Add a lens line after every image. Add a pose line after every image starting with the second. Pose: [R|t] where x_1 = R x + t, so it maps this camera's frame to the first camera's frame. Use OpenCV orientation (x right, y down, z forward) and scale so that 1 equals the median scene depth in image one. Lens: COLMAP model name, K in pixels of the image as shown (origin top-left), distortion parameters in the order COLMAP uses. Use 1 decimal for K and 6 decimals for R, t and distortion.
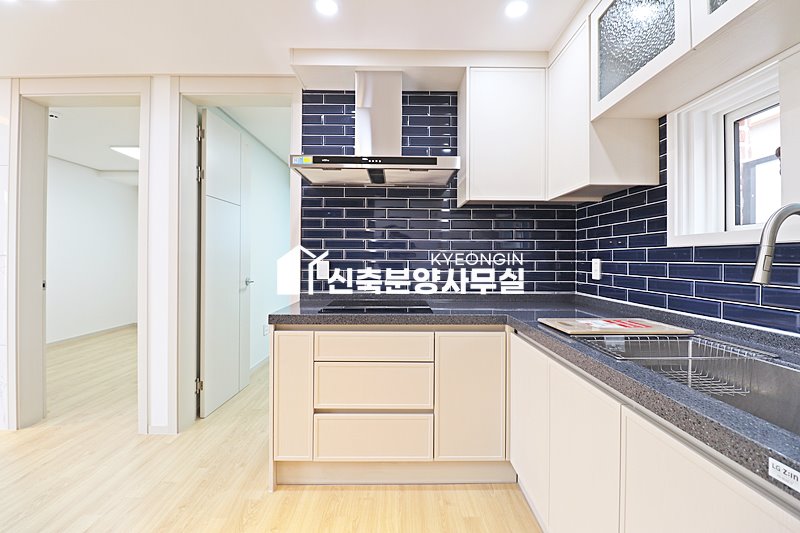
lens RADIAL K [[368.8, 0, 401.2], [0, 368.8, 257.3], [0, 0, 1]] dist [-0.005980, -0.010063]
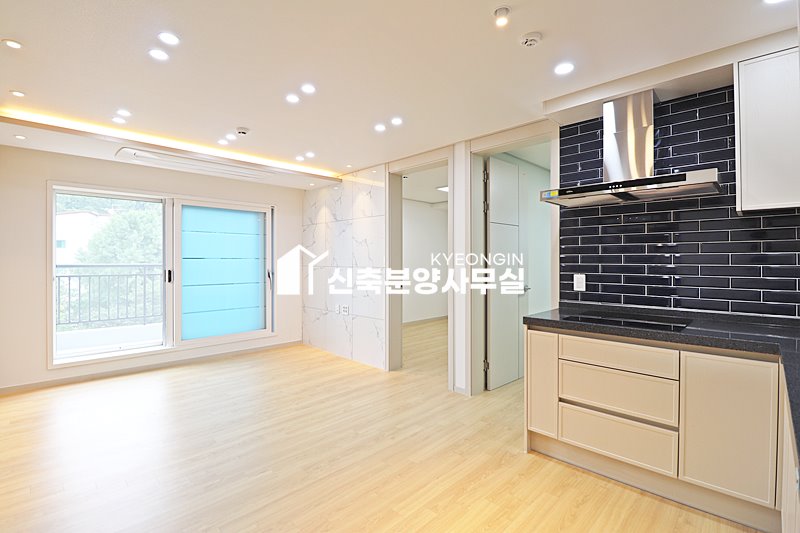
lens RADIAL K [[368.8, 0, 400.7], [0, 368.8, 259.5], [0, 0, 1]] dist [-0.005980, -0.010063]
pose [[0.703704, -0.008752, -0.710440, 0.214284], [0.007238, 0.999961, -0.005150, -0.036007], [0.710457, -0.001519, 0.703739, -0.189086]]
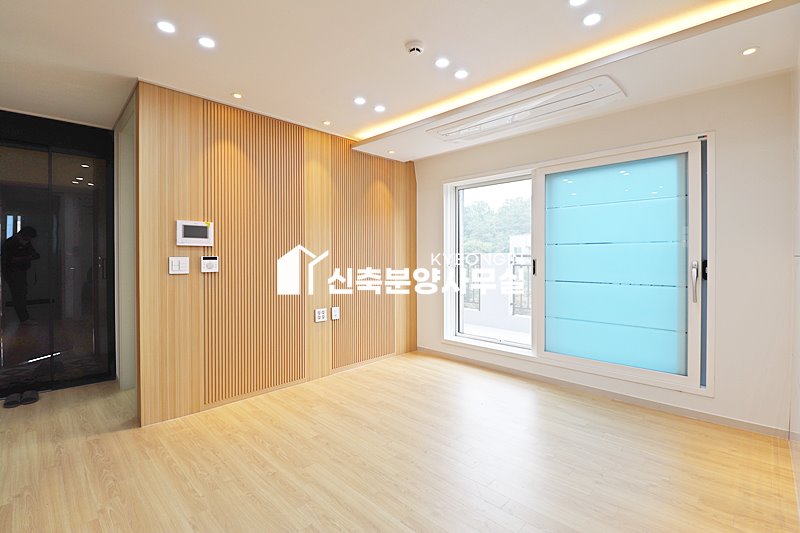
lens RADIAL K [[368.8, 0, 399.5], [0, 368.8, 260.1], [0, 0, 1]] dist [-0.005980, -0.010063]
pose [[-0.706808, 0.002290, -0.707401, -0.504054], [-0.000843, 0.999991, 0.004080, -0.003200], [0.707405, 0.003480, -0.706800, 0.986475]]
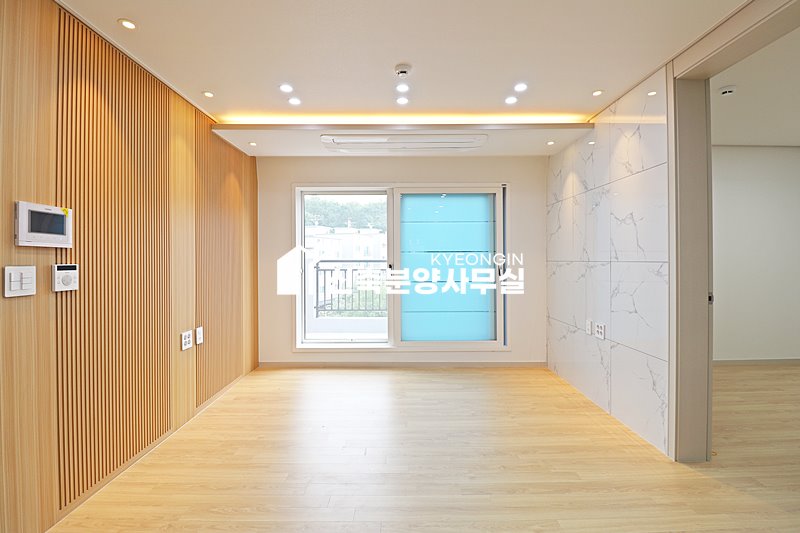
lens RADIAL K [[368.8, 0, 400.4], [0, 368.8, 260.1], [0, 0, 1]] dist [-0.005980, -0.010063]
pose [[-0.001264, -0.006383, -0.999979, -0.188457], [0.006832, 0.999956, -0.006391, -0.009863], [0.999976, -0.006840, -0.001220, 0.352613]]
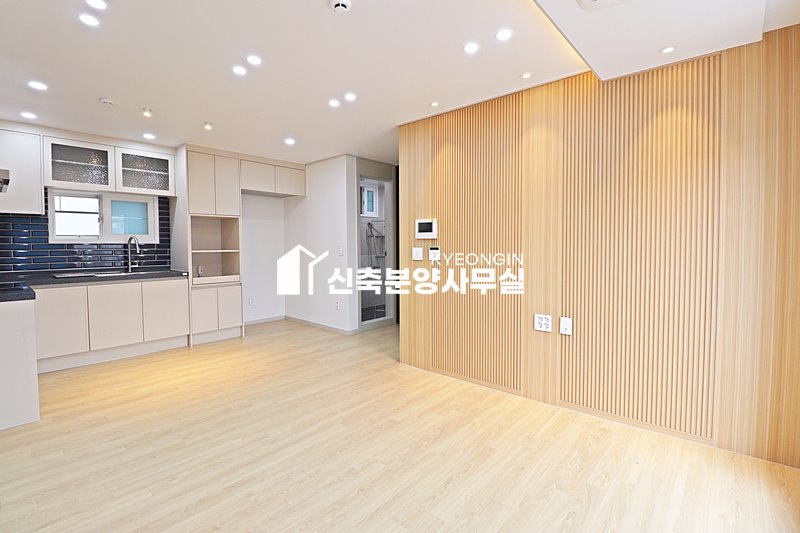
lens RADIAL K [[368.8, 0, 397.7], [0, 368.8, 260.0], [0, 0, 1]] dist [-0.005980, -0.010063]
pose [[-0.740699, -0.031044, 0.671120, -1.805638], [-0.003336, 0.999090, 0.042533, -0.021008], [-0.671829, 0.029265, -0.740128, 0.867725]]
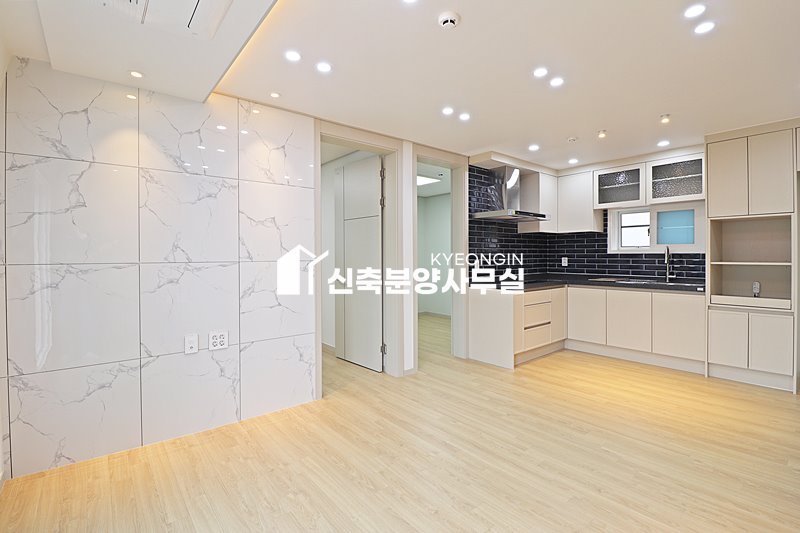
lens RADIAL K [[368.8, 0, 398.4], [0, 368.8, 258.7], [0, 0, 1]] dist [-0.005980, -0.010063]
pose [[0.775973, -0.015354, 0.630579, -1.769291], [0.006521, 0.999846, 0.016321, -0.033426], [-0.630732, -0.008552, 0.775953, -0.183297]]
